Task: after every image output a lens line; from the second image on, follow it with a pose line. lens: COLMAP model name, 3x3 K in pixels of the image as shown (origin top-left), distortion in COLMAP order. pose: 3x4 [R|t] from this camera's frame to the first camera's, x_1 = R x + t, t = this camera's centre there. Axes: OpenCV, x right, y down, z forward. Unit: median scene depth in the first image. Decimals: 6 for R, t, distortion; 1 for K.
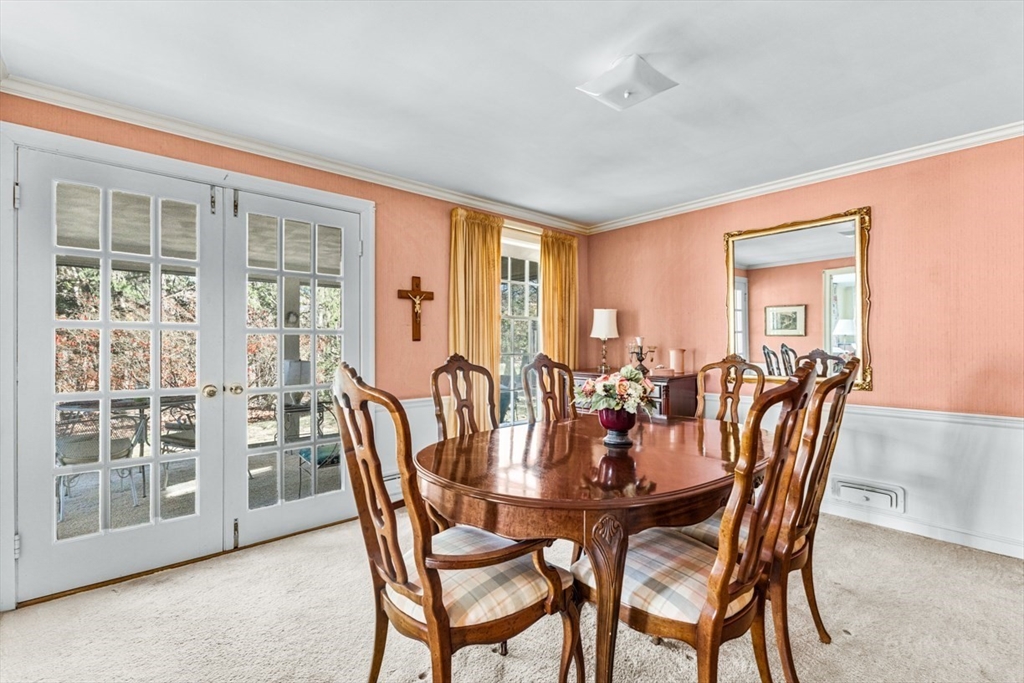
lens RADIAL K [[459.8, 0, 512.1], [0, 459.8, 342.6], [0, 0, 1]] dist [-0.004371, 0.000240]
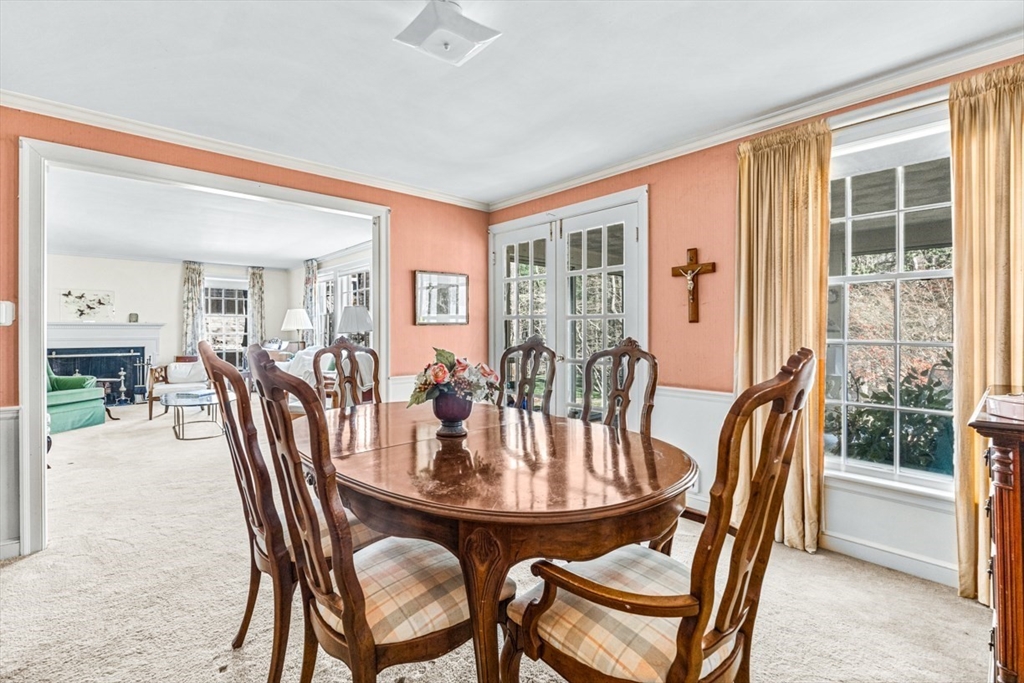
lens RADIAL K [[459.8, 0, 502.0], [0, 459.8, 331.7], [0, 0, 1]] dist [-0.004371, 0.000240]
pose [[0.004155, 0.003110, -0.999987, 0.653577], [0.005323, 0.999981, 0.003132, 0.008906], [0.999977, -0.005336, 0.004138, 0.631721]]
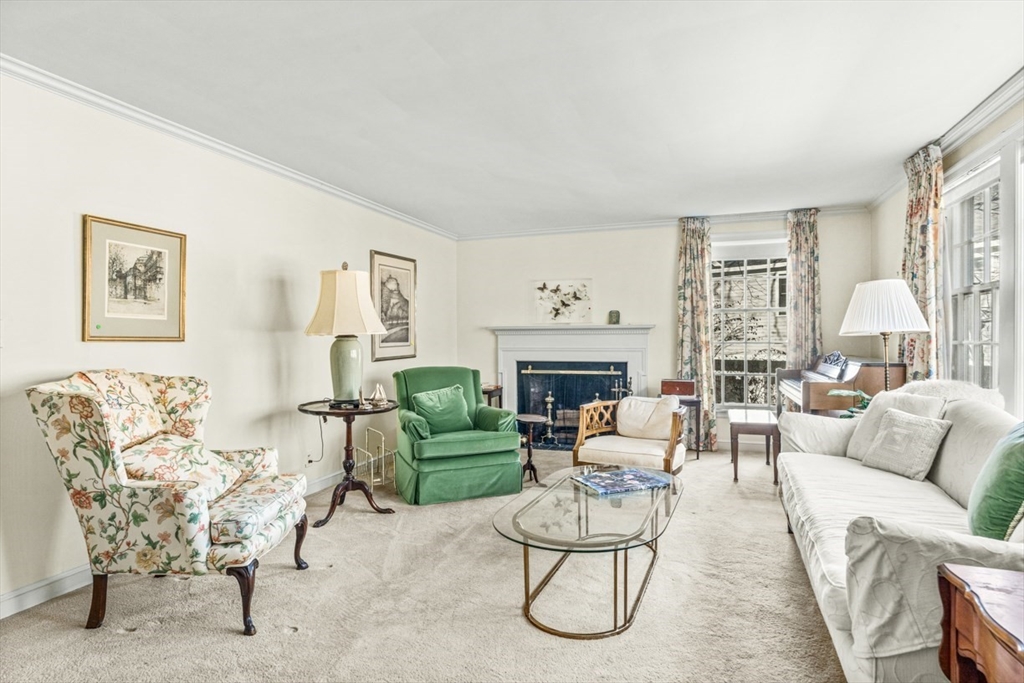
lens RADIAL K [[557.4, 0, 512.5], [0, 557.4, 340.3], [0, 0, 1]] dist [0.007372, 0.001332]
pose [[-0.868066, 0.009047, -0.496366, 0.602324], [0.008465, 0.999958, 0.003422, 0.008620], [0.496376, -0.001231, -0.868107, 0.612561]]
